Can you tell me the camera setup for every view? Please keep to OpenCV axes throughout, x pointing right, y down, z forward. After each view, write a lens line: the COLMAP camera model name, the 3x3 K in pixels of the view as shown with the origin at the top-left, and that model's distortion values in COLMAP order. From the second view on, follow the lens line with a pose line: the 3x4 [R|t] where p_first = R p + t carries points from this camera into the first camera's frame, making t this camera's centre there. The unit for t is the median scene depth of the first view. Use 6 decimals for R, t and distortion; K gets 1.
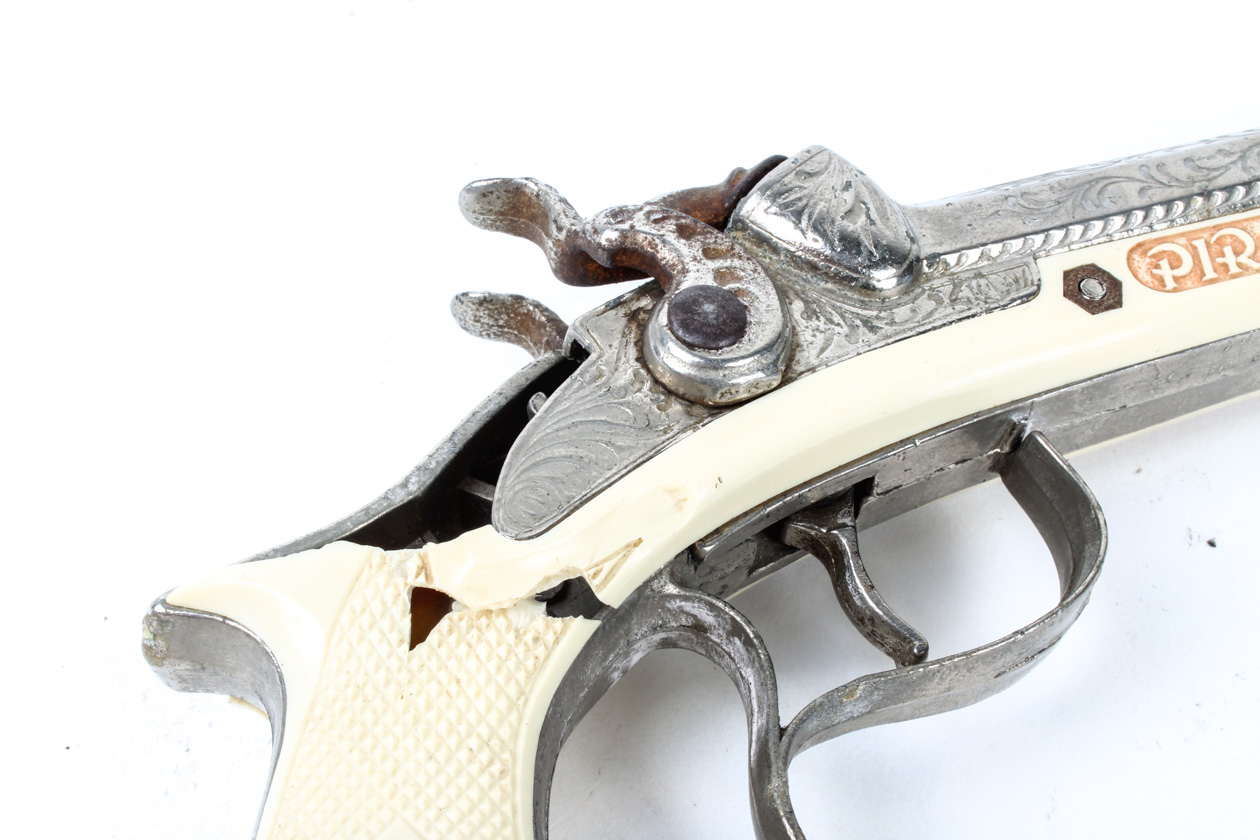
lens RADIAL K [[1949.6, 0, 631.7], [0, 1949.6, 419.2], [0, 0, 1]] dist [0.025709, 0.000000]
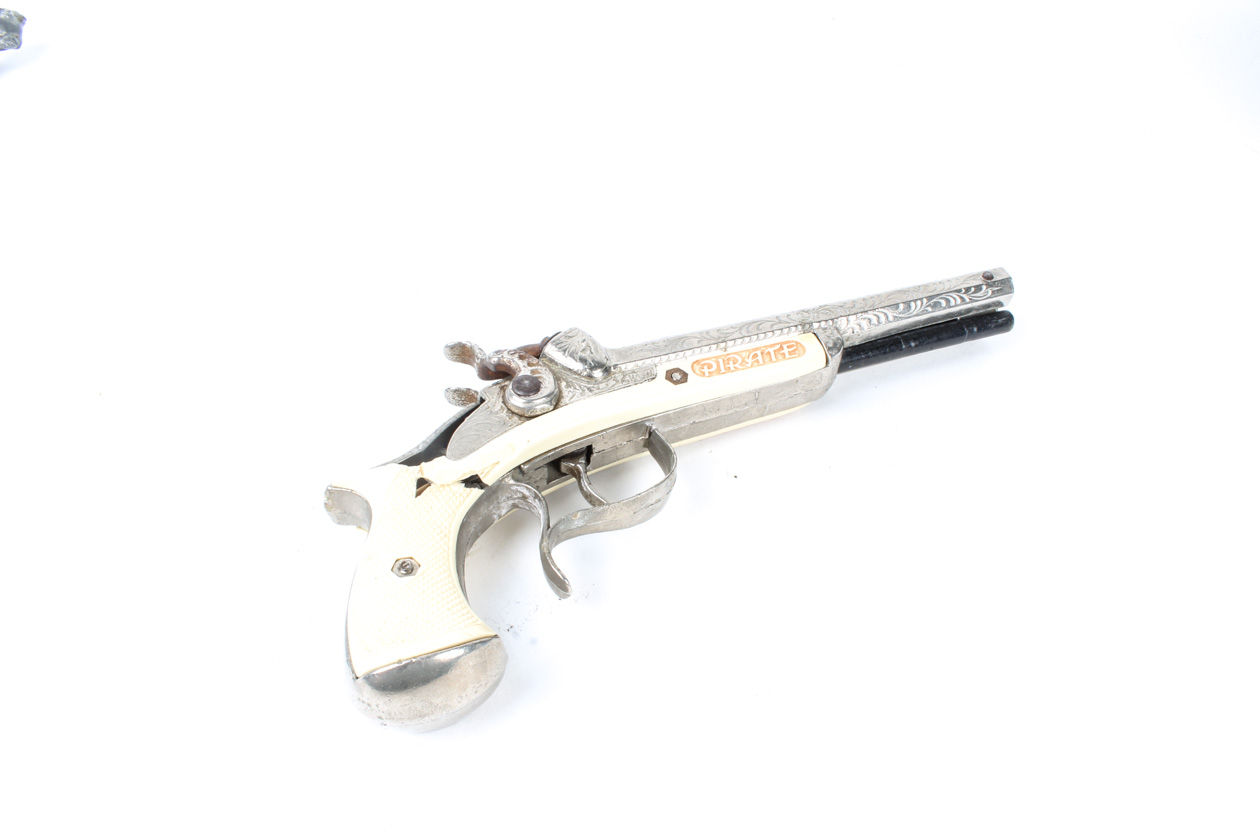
lens RADIAL K [[1328.2, 0, 628.6], [0, 1328.2, 419.9], [0, 0, 1]] dist [-0.025782, 0.000000]
pose [[0.998170, -0.026359, -0.054419, 0.276566], [0.018406, 0.989726, -0.141791, 0.258201], [0.057597, 0.140530, 0.988400, -0.825909]]
